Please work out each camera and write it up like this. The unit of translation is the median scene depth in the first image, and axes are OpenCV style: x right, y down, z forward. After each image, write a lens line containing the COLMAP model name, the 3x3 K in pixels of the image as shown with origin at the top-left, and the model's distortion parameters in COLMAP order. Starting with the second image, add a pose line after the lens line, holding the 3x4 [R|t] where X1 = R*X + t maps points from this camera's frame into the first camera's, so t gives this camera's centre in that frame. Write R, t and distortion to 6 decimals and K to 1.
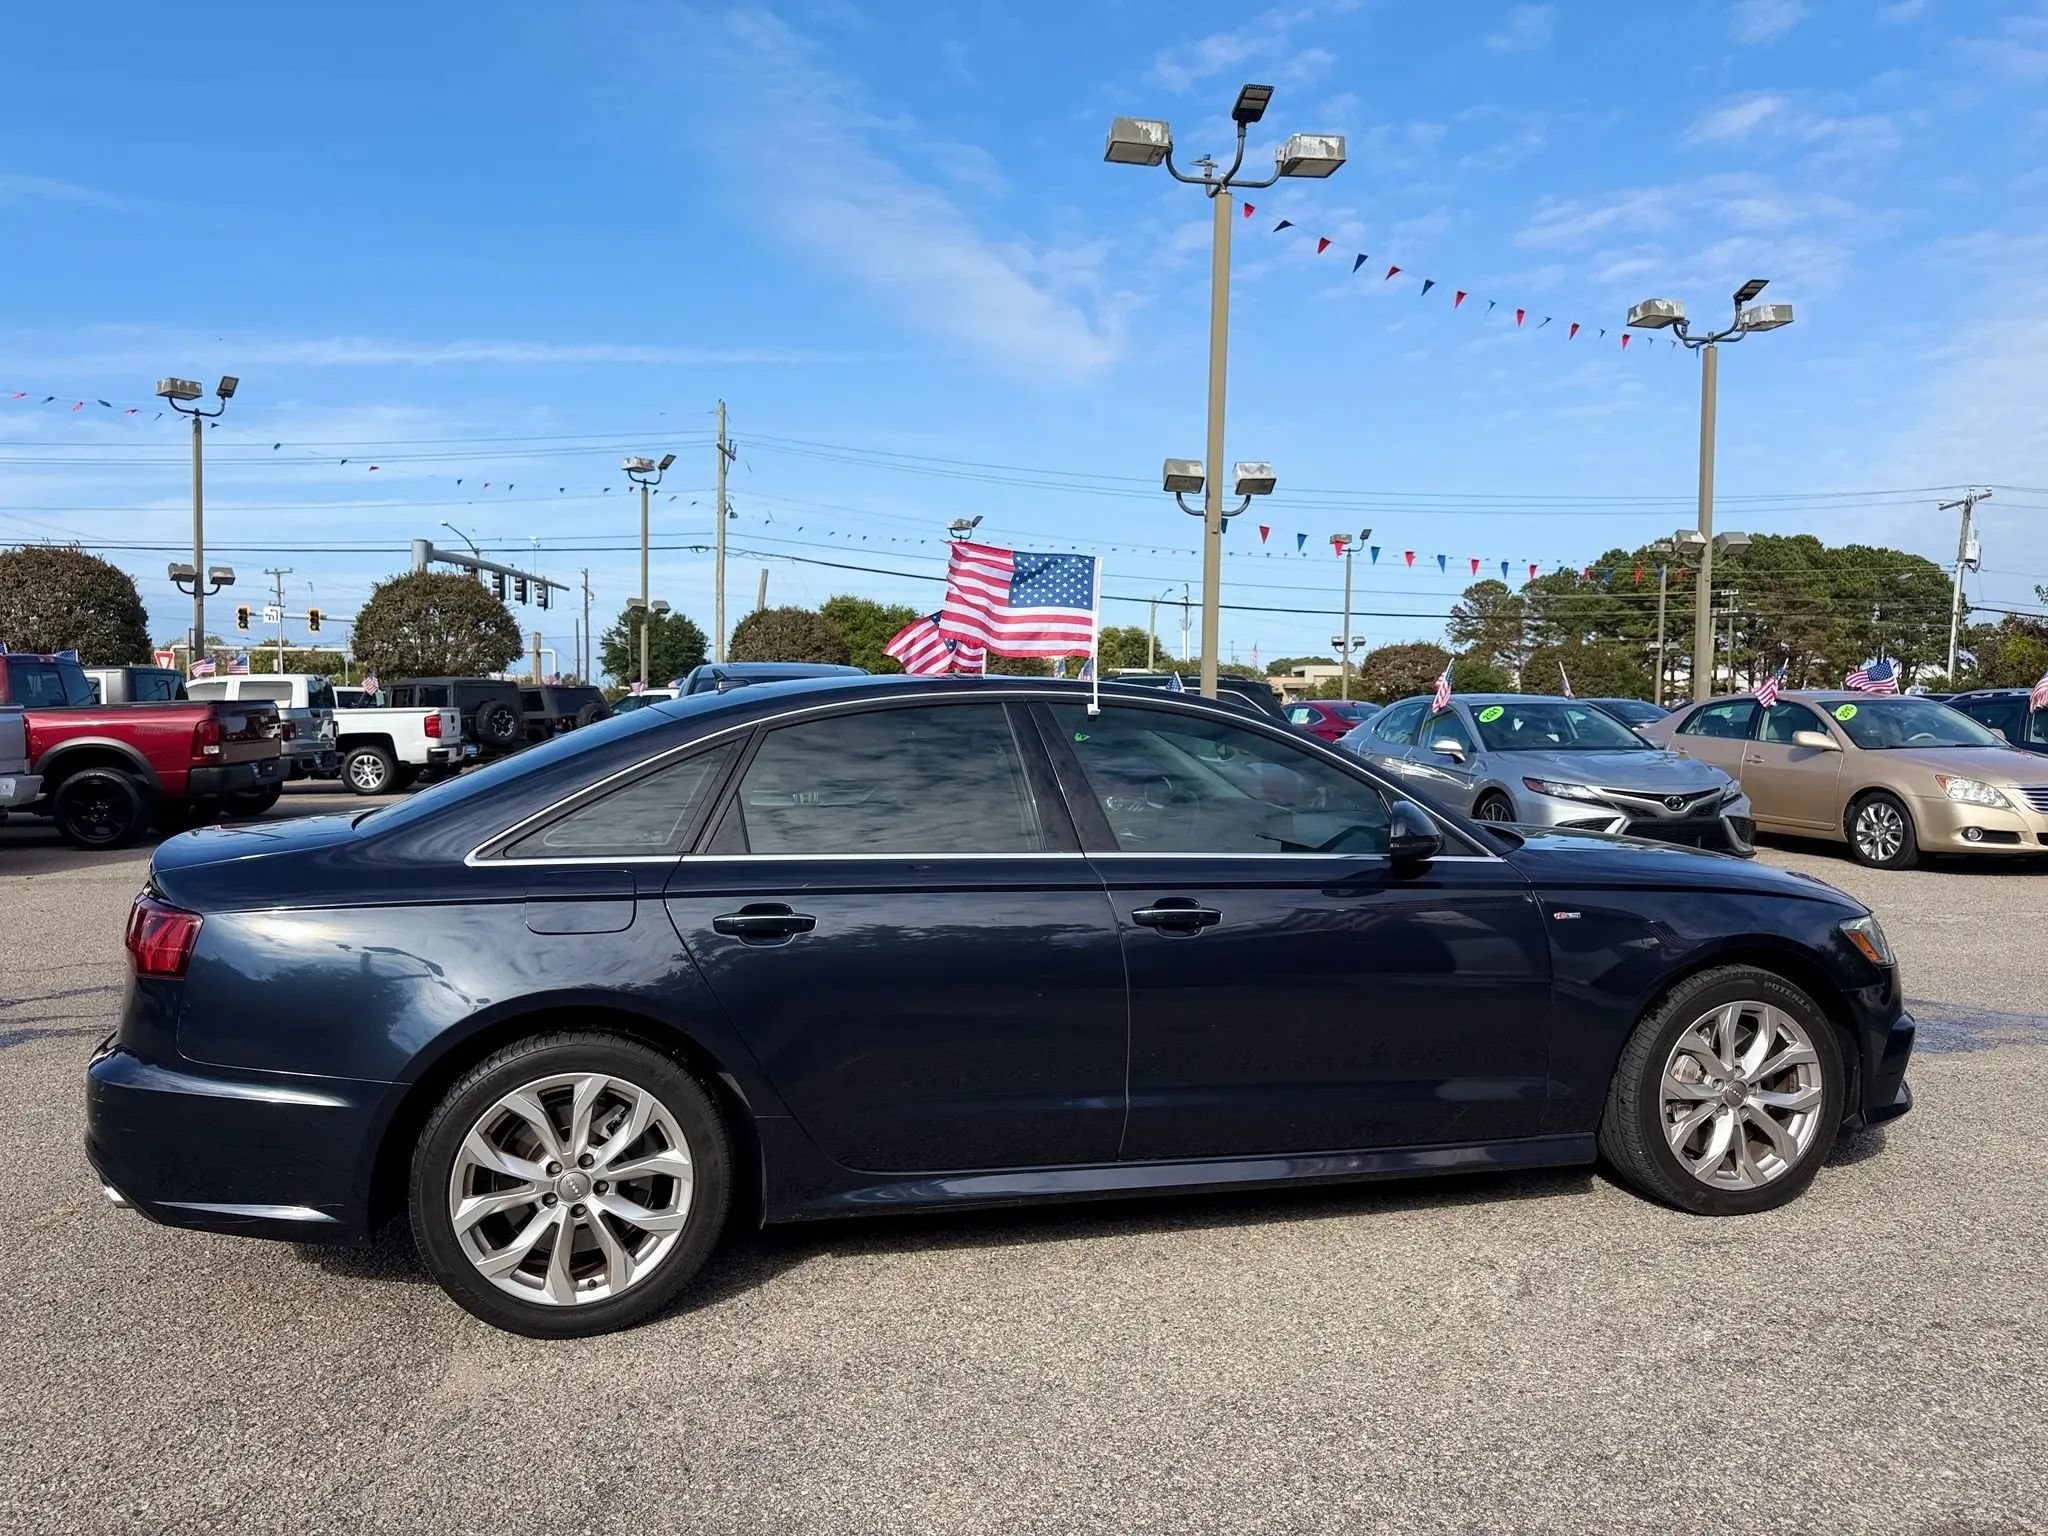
lens RADIAL K [[1460.8, 0, 998.8], [0, 1460.8, 782.6], [0, 0, 1]] dist [0.071214, -0.035407]
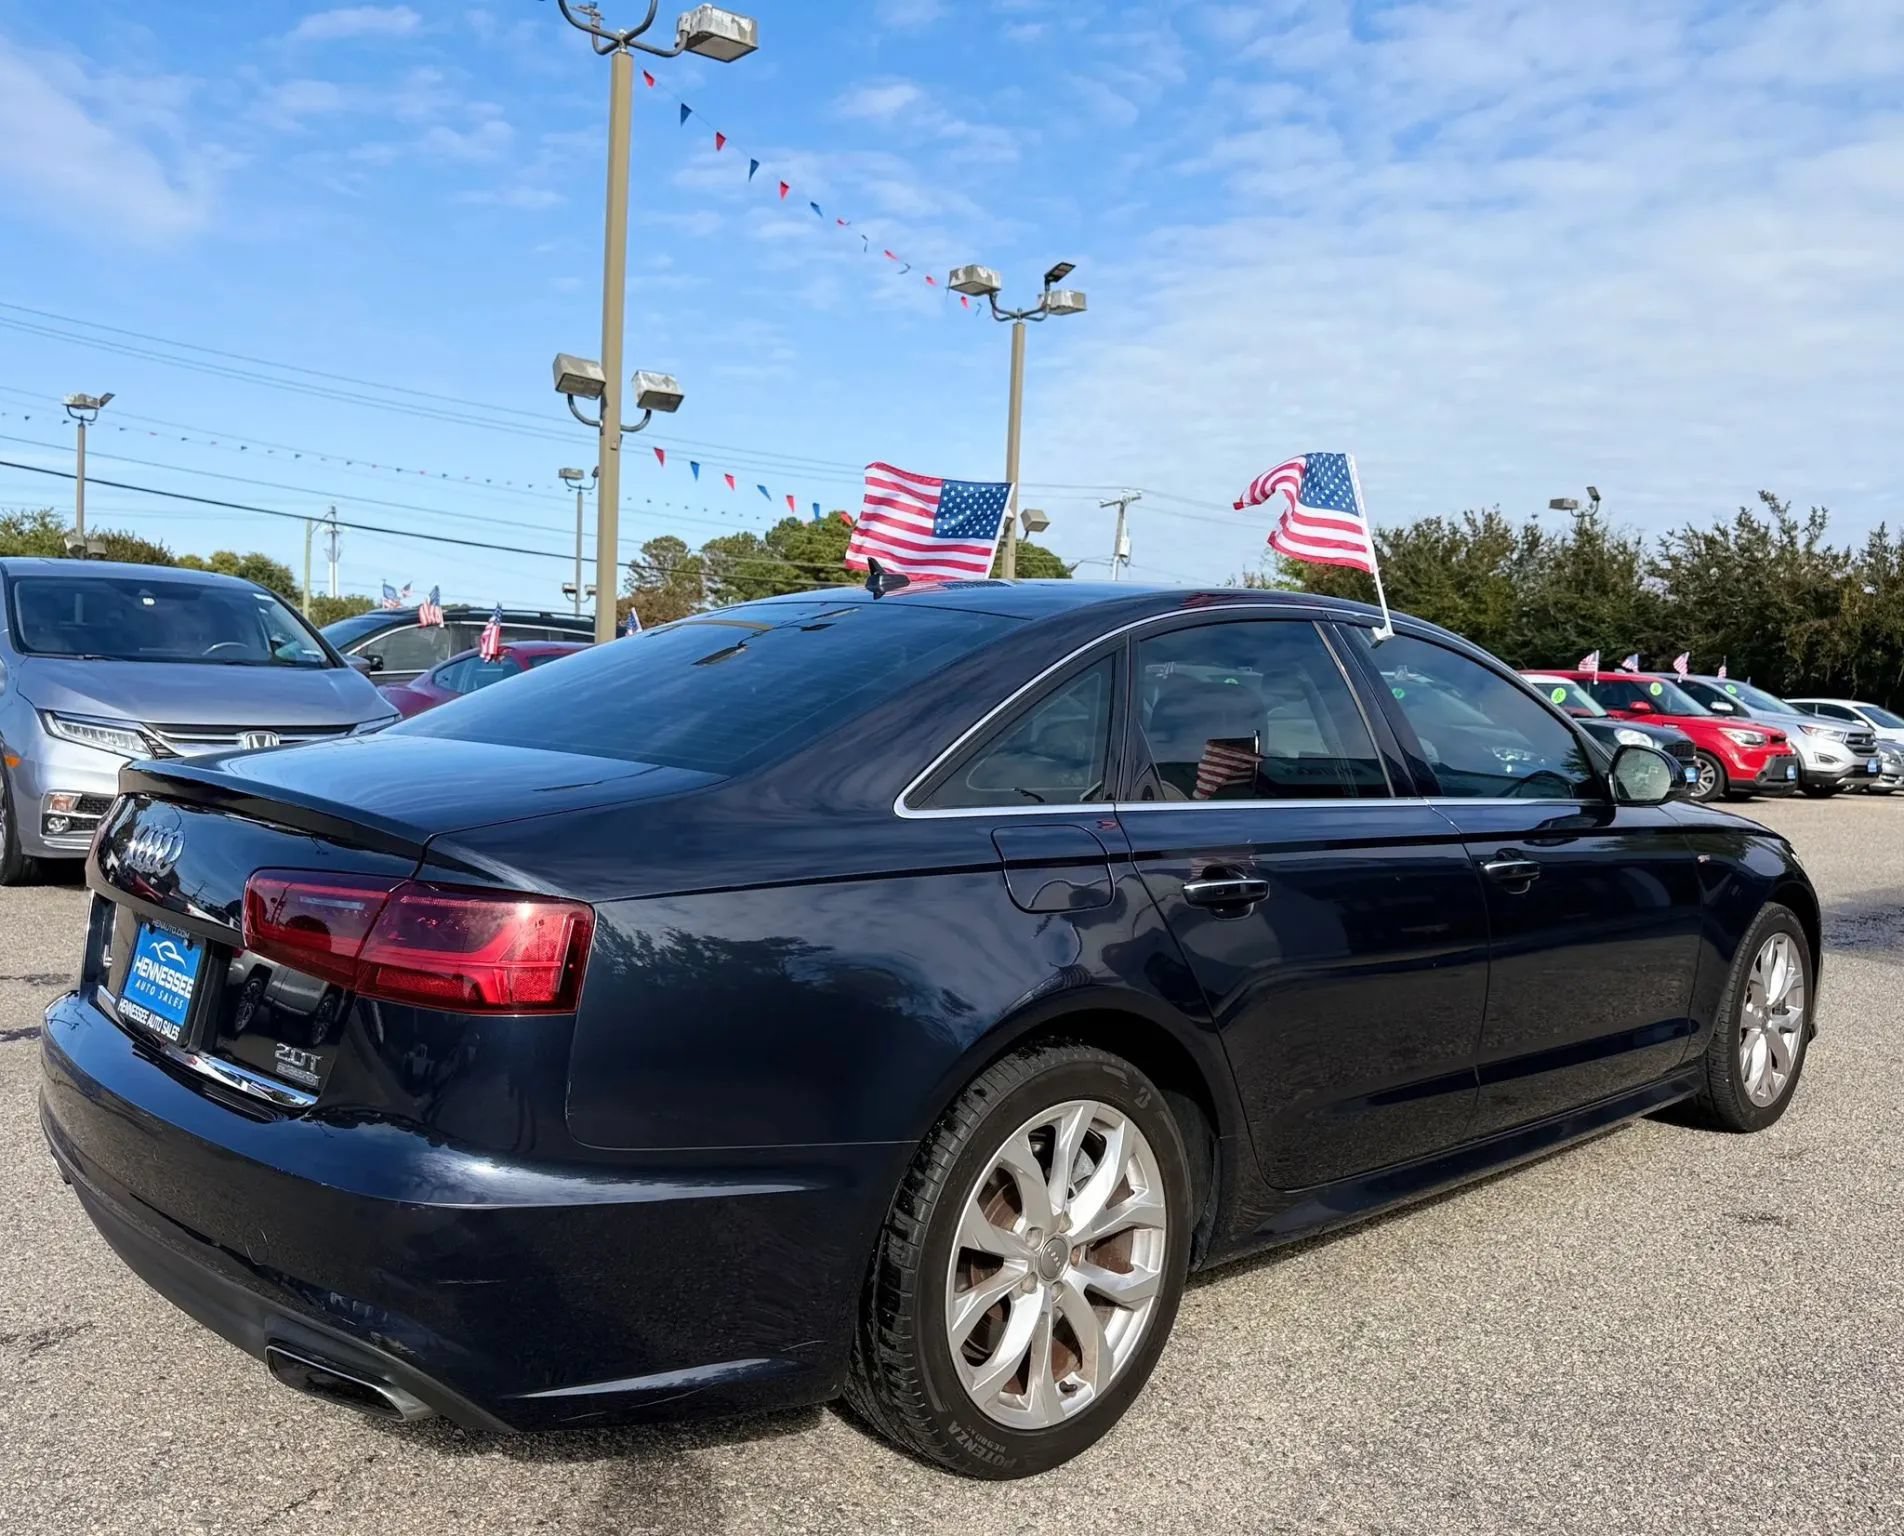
lens RADIAL K [[1601.9, 0, 948.5], [0, 1601.9, 854.9], [0, 0, 1]] dist [-0.012167, 0.016043]
pose [[0.873130, -0.013081, 0.487312, -0.100368], [-0.019043, 0.997962, 0.060908, 0.004346], [-0.487116, -0.062460, 0.871101, 0.050516]]
